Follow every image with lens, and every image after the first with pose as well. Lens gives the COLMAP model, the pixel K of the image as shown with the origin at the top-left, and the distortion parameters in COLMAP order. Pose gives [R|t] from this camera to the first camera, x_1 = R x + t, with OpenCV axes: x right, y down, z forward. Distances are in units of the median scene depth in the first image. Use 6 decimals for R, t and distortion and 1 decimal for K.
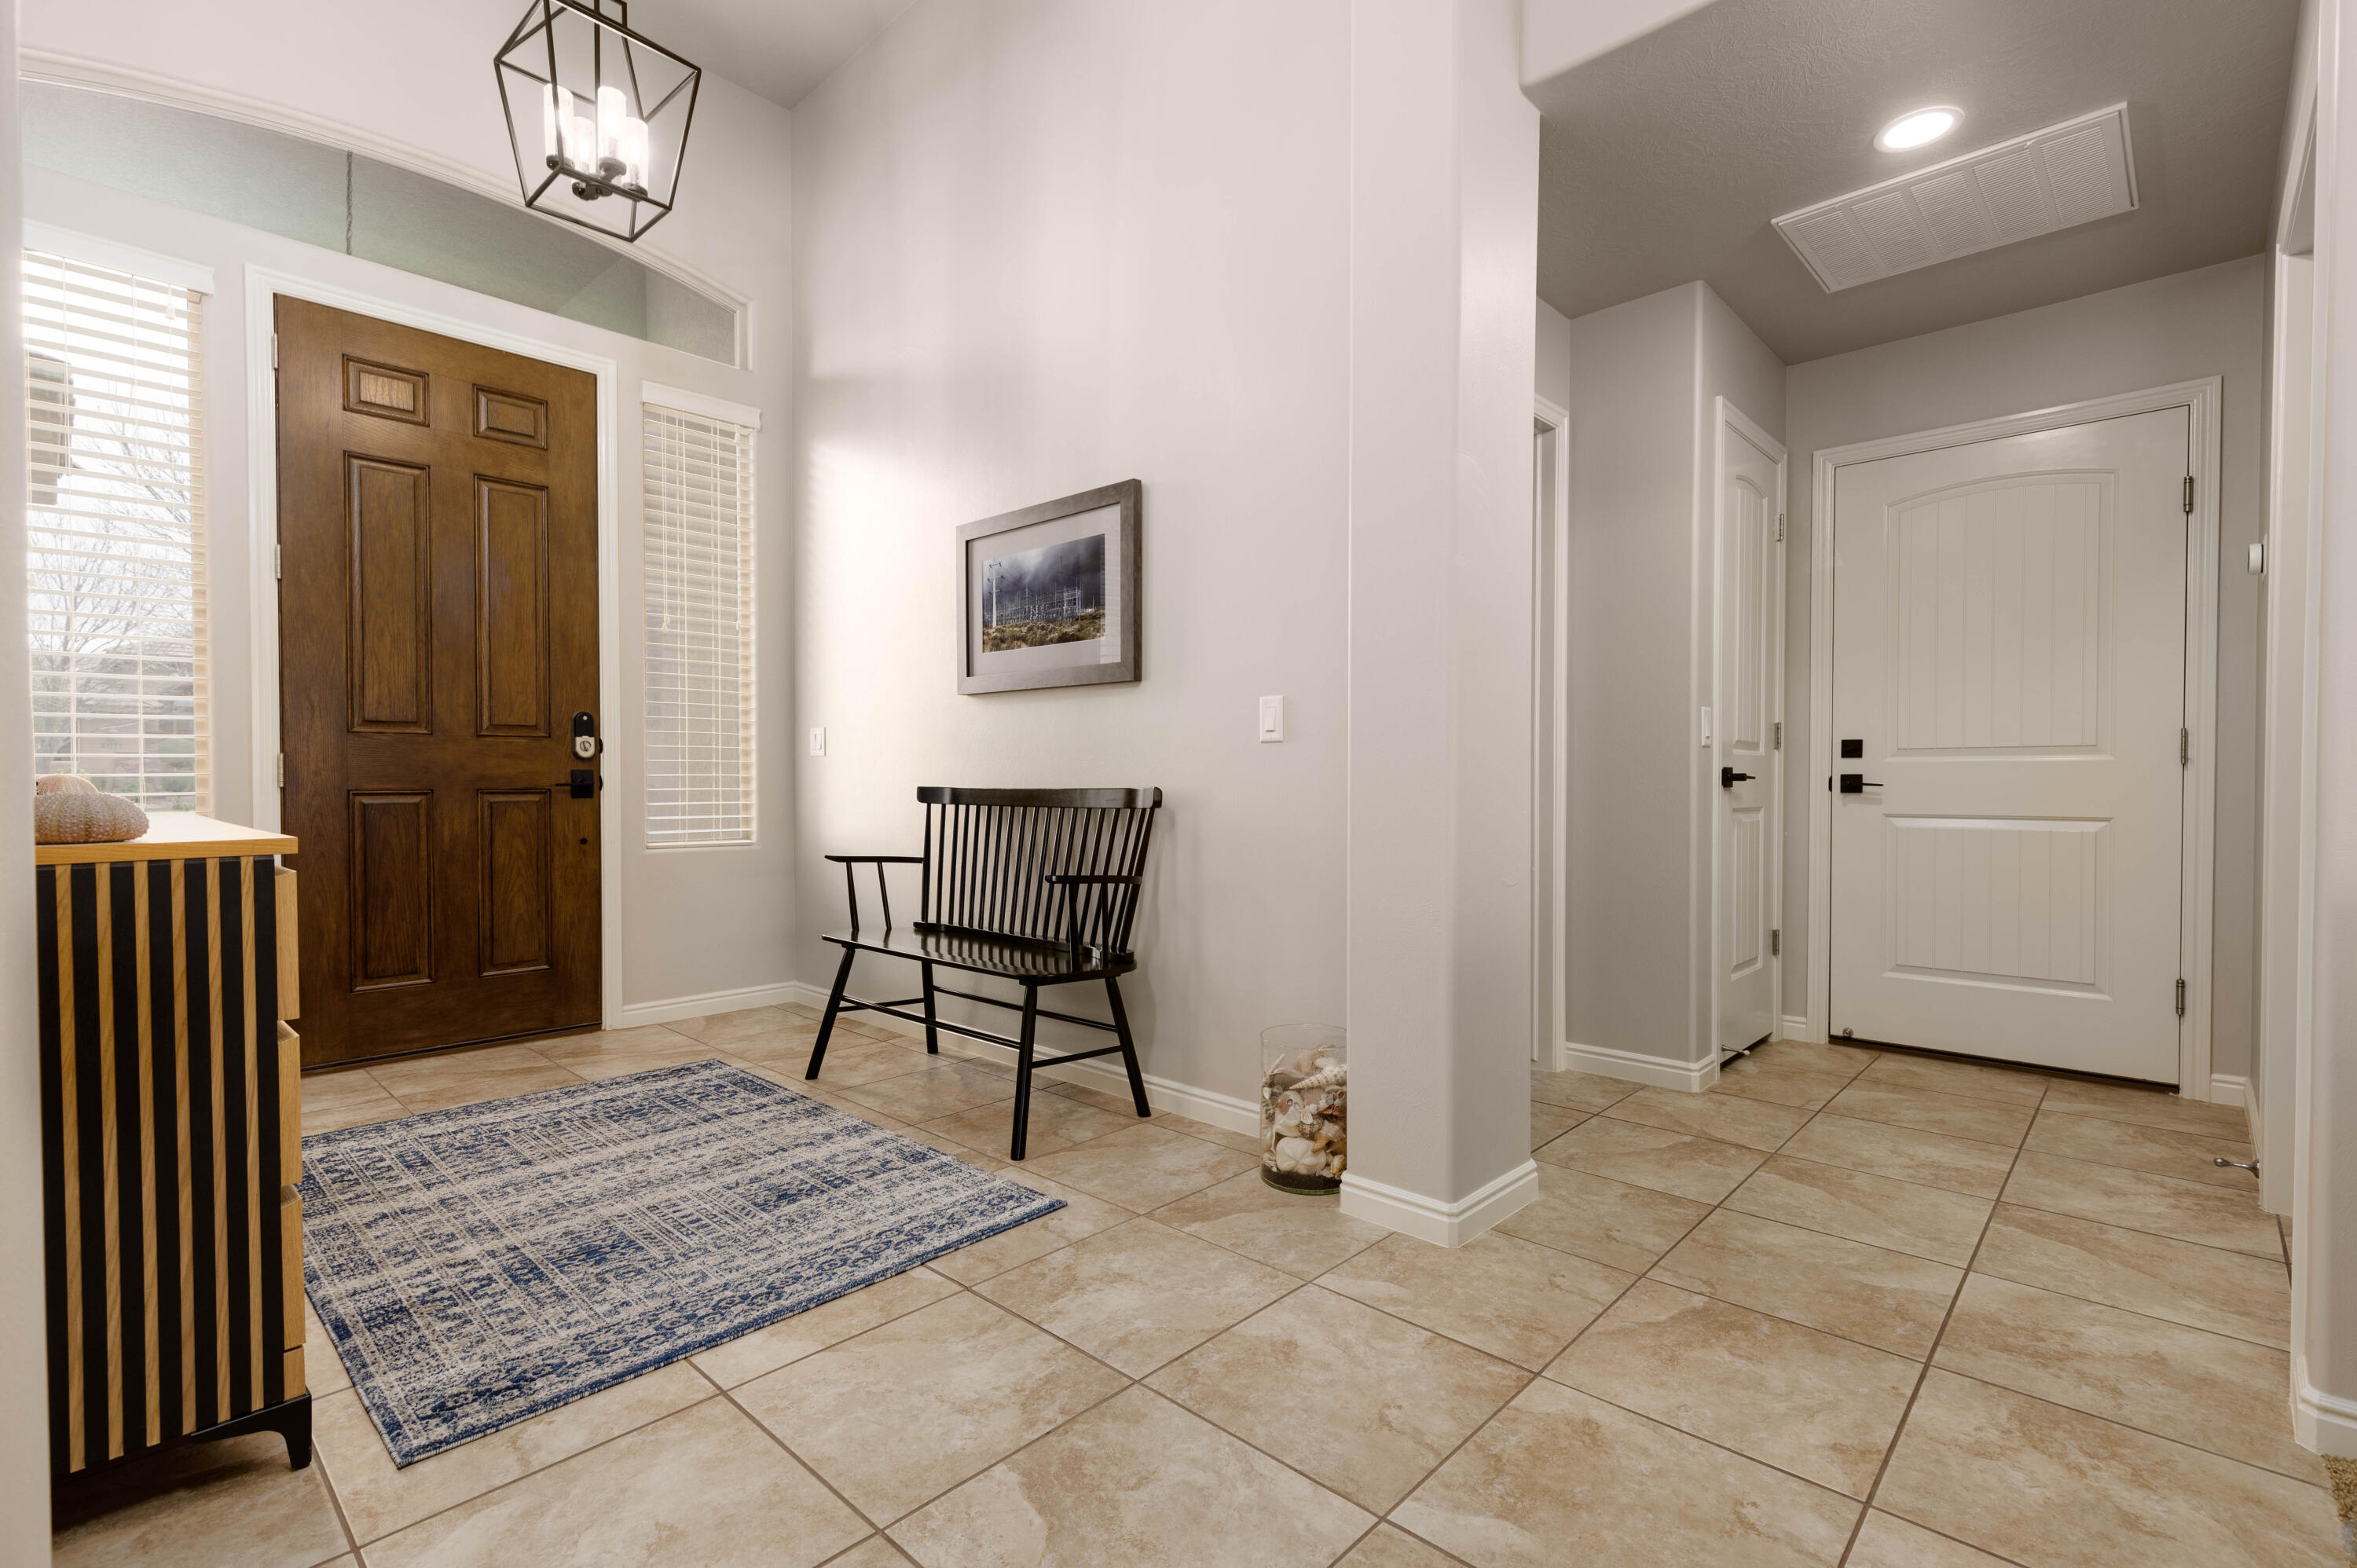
lens RADIAL K [[1068.0, 0, 1215.9], [0, 1068.0, 800.3], [0, 0, 1]] dist [0.004128, -0.001177]
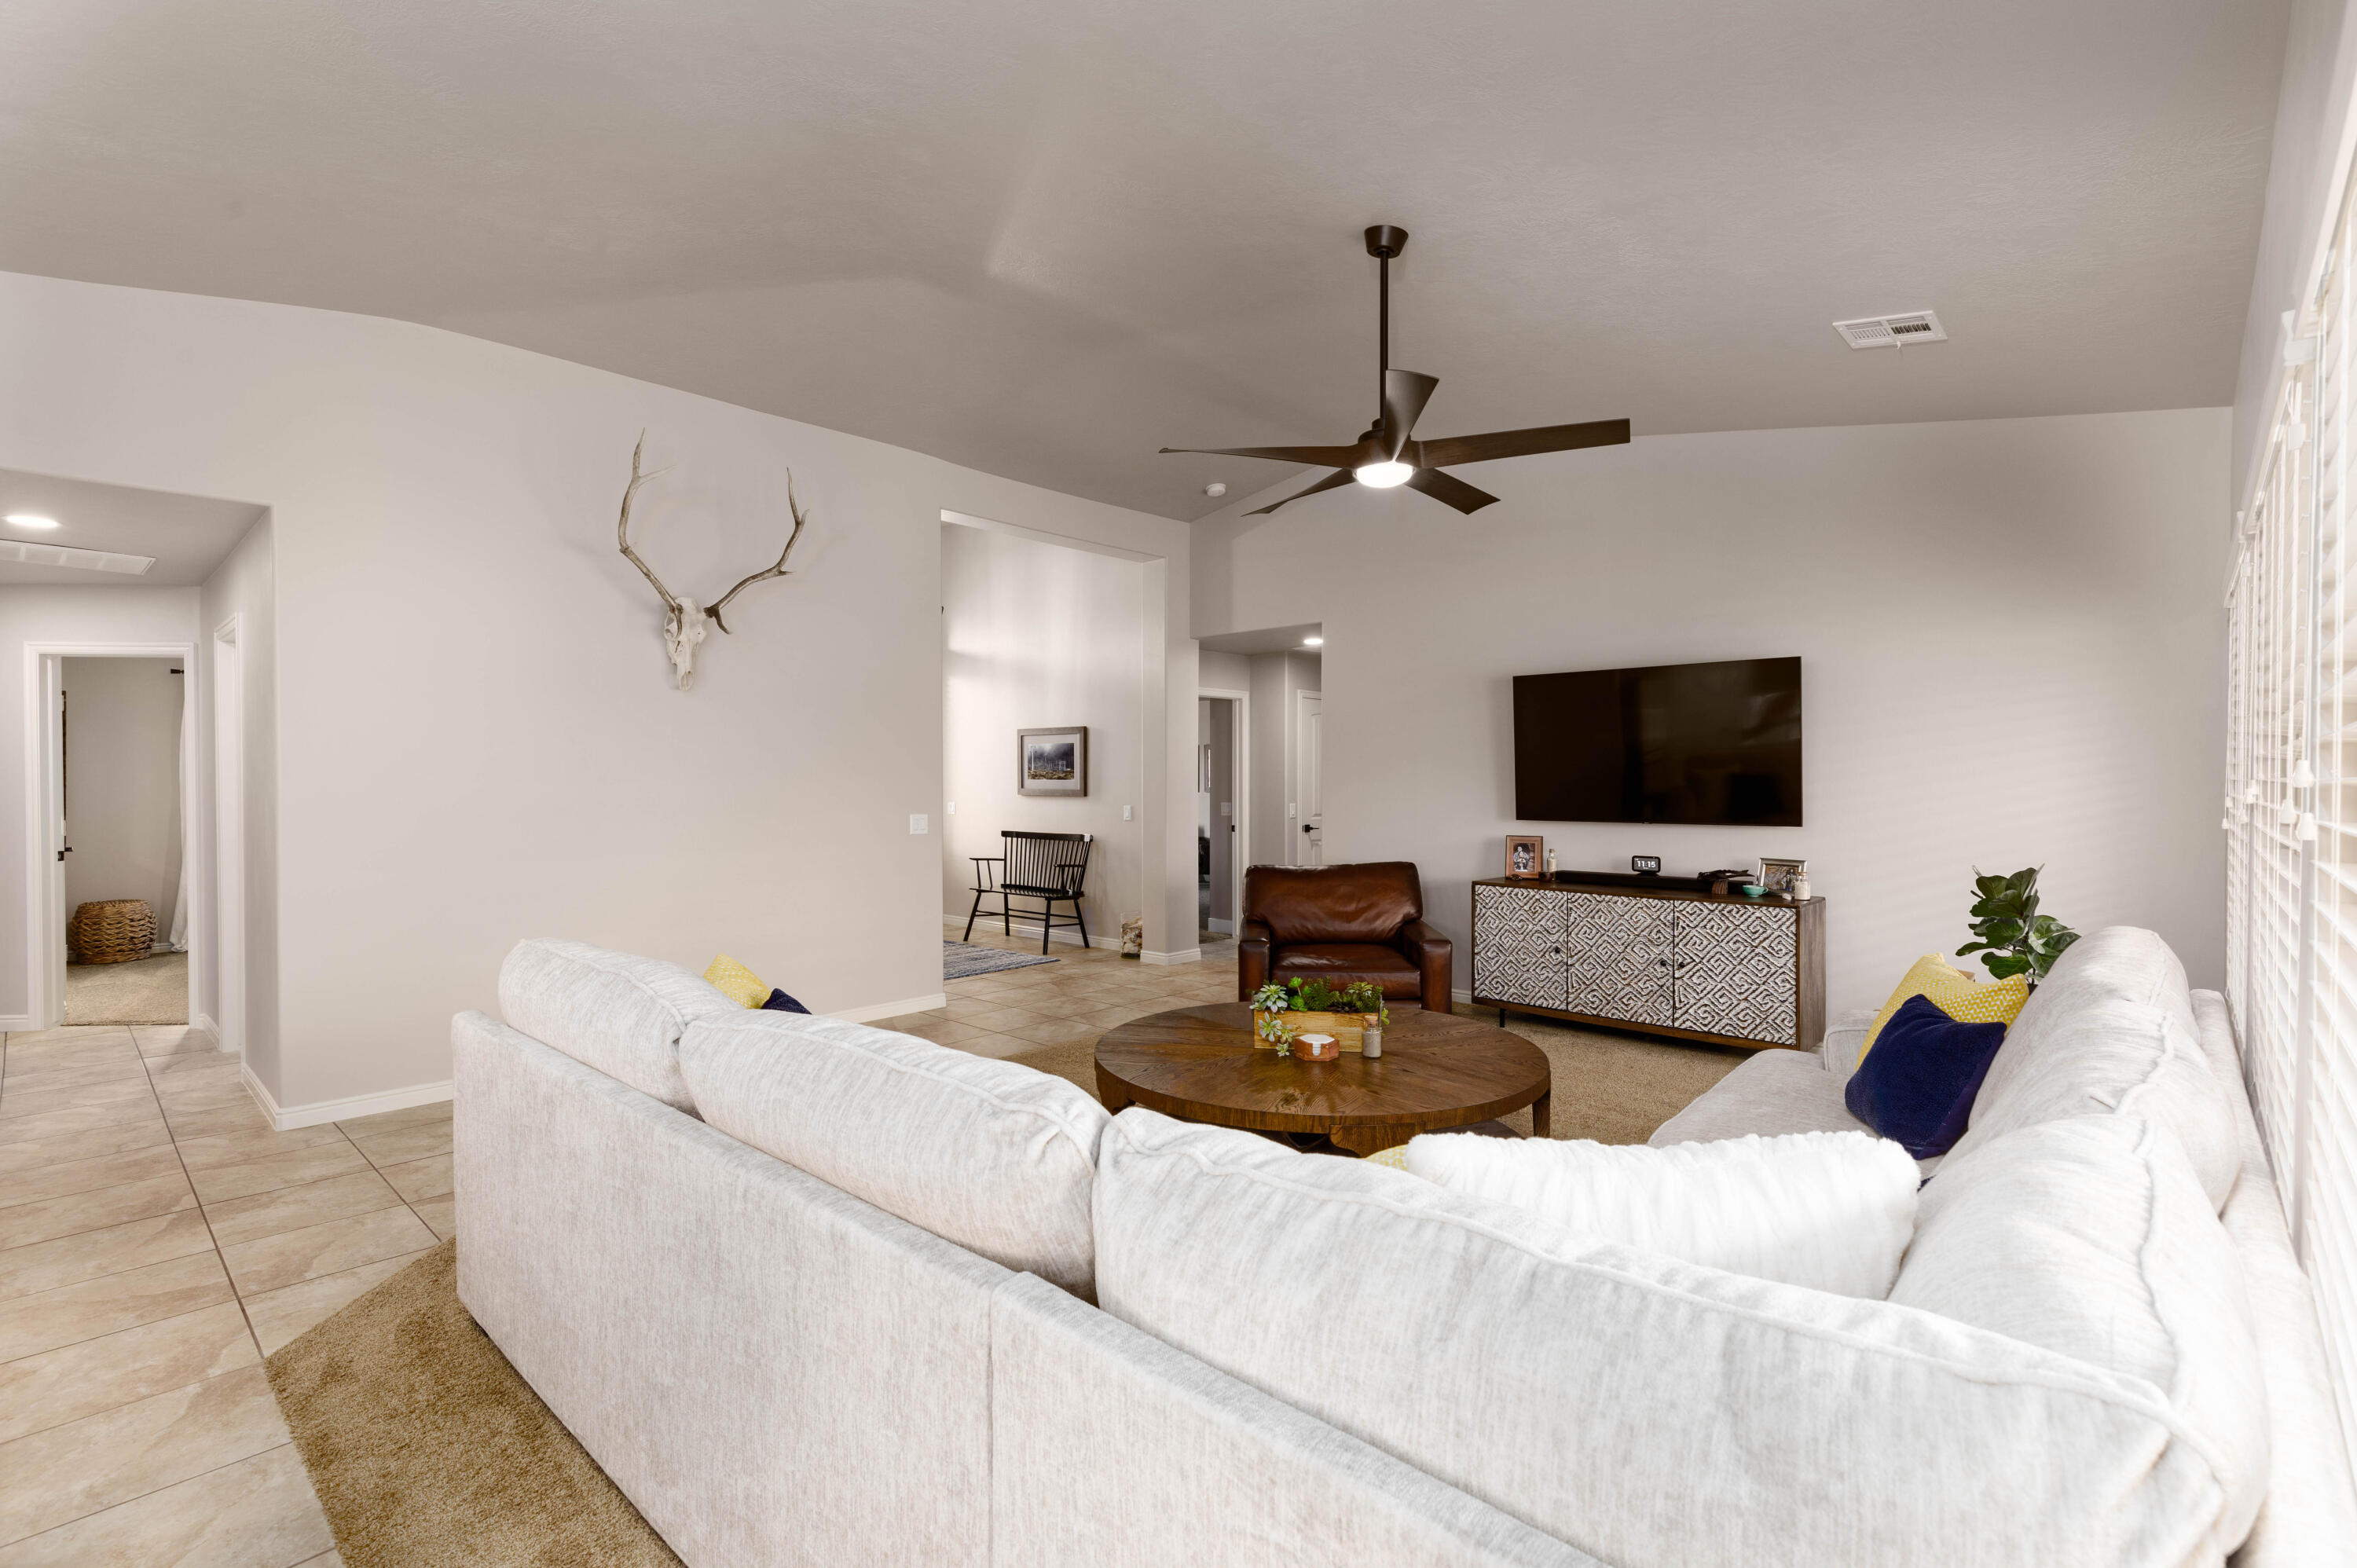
lens RADIAL K [[1068.0, 0, 1193.8], [0, 1068.0, 782.7], [0, 0, 1]] dist [0.004128, -0.001177]
pose [[0.999932, -0.000089, -0.011626, 0.256765], [-0.000062, 0.999915, -0.013052, -0.116437], [0.011626, 0.013052, 0.999847, -1.908497]]
